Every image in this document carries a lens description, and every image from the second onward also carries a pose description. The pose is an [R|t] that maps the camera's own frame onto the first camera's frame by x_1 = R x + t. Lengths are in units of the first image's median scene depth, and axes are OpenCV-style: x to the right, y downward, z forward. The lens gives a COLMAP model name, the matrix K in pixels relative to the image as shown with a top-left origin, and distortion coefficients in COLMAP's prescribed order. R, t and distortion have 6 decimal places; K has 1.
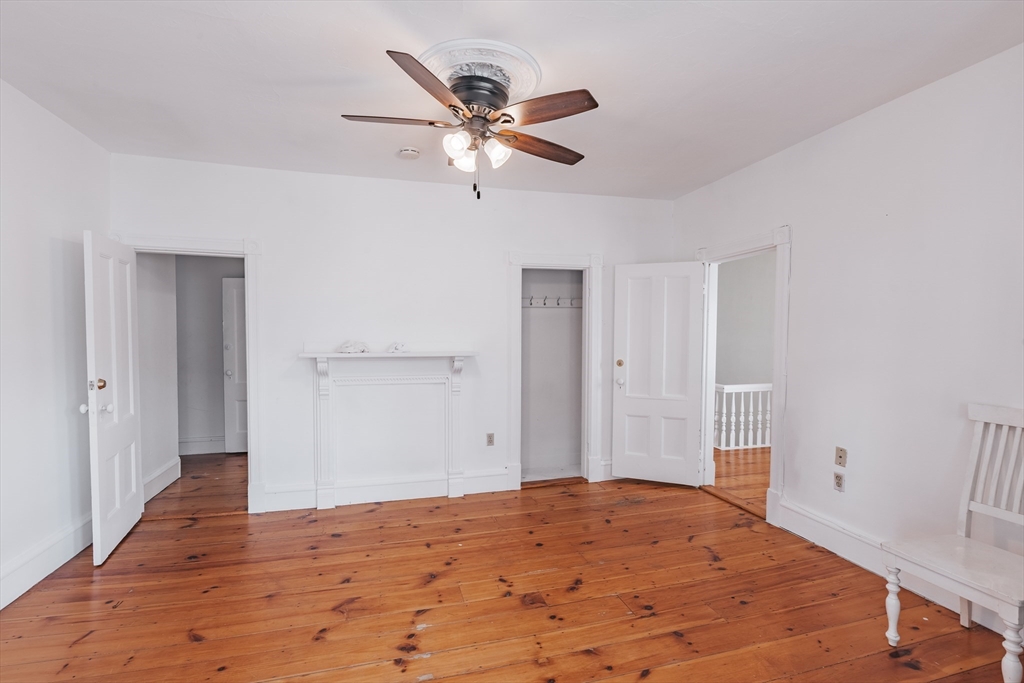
lens RADIAL K [[479.5, 0, 512.0], [0, 479.5, 341.5], [0, 0, 1]] dist [-0.000755, -0.000212]
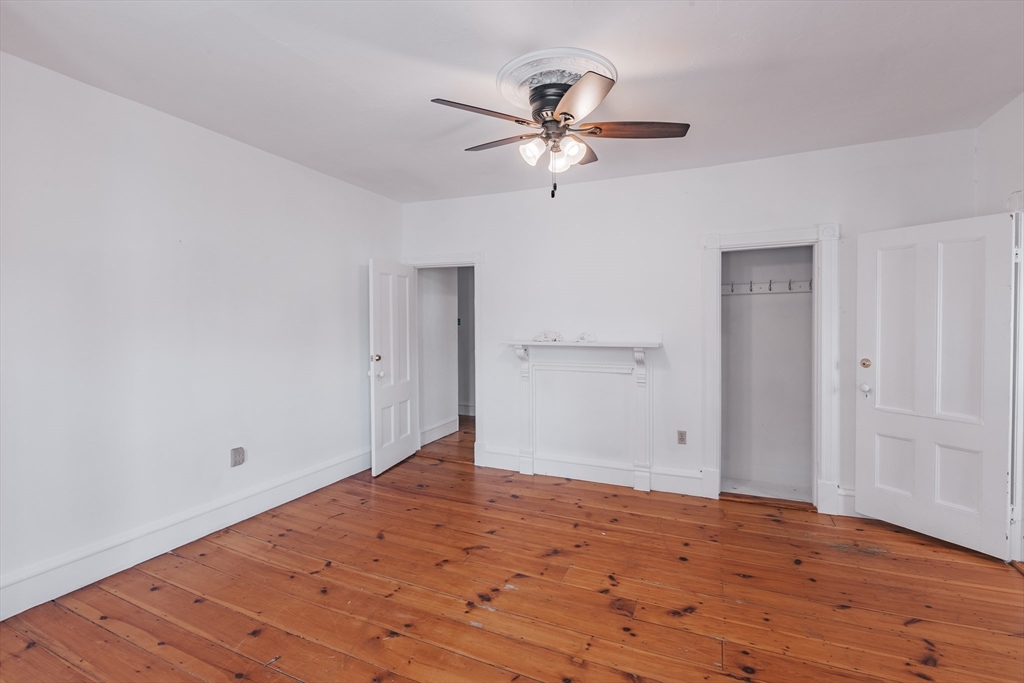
lens RADIAL K [[463.6, 0, 505.6], [0, 463.6, 322.7], [0, 0, 1]] dist [0.001524, -0.000643]
pose [[0.767772, -0.004117, -0.640710, 0.325862], [-0.008523, 0.999825, -0.016638, -0.002081], [0.640666, 0.018234, 0.767603, 0.099141]]
